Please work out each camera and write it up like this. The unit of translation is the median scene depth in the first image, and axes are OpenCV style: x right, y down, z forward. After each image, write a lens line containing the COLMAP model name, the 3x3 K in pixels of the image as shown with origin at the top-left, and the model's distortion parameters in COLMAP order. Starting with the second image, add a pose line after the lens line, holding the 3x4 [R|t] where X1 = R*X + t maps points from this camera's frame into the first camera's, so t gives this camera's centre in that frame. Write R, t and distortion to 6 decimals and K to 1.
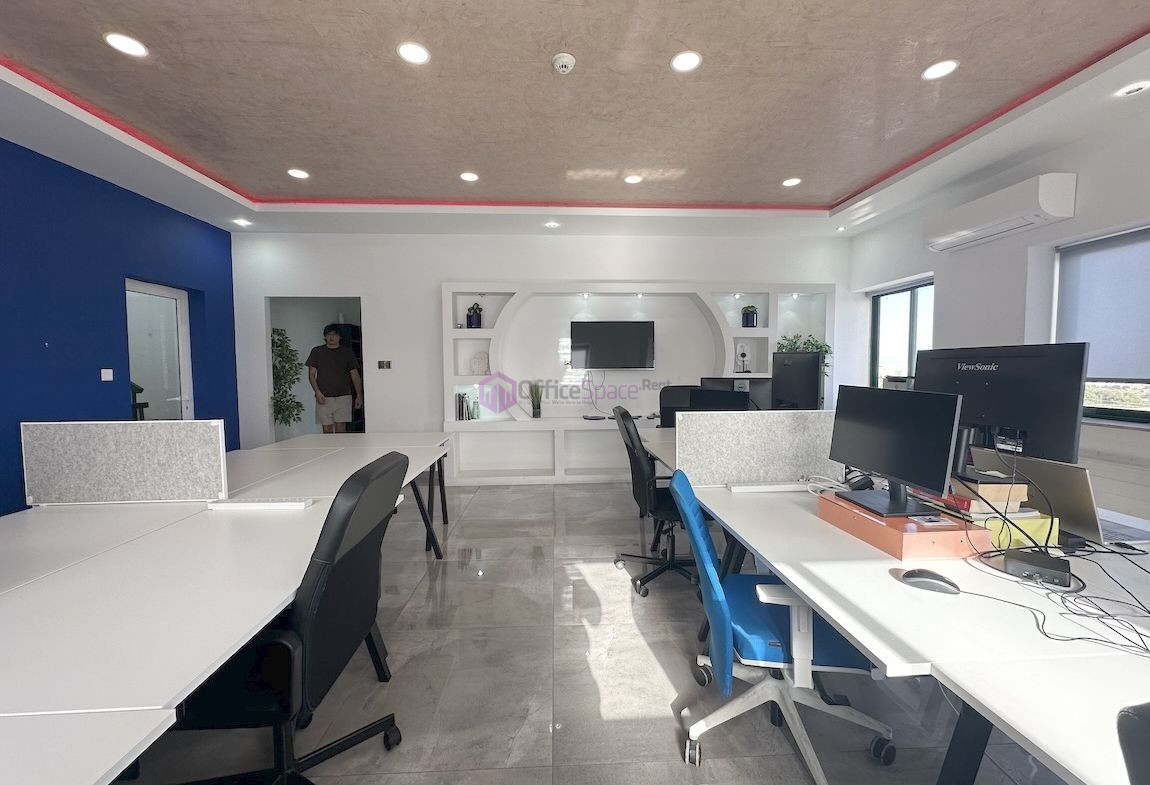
lens RADIAL K [[457.9, 0, 575.0], [0, 457.9, 392.5], [0, 0, 1]] dist [-0.000345, -0.000069]
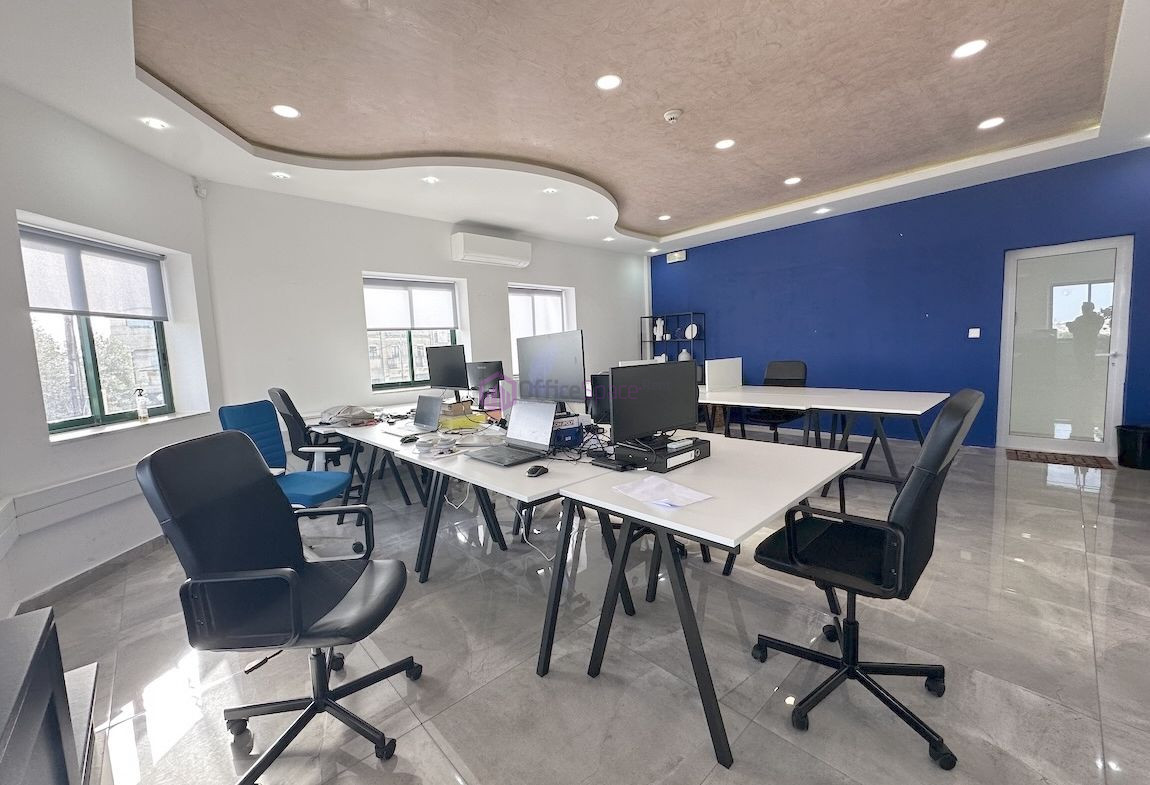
lens RADIAL K [[457.9, 0, 575.0], [0, 457.9, 392.5], [0, 0, 1]] dist [-0.000345, -0.000069]
pose [[-0.759880, 0.104471, -0.641614, 0.903553], [0.012513, 0.989170, 0.146242, -0.092625], [0.649943, 0.103098, -0.752958, 1.513085]]
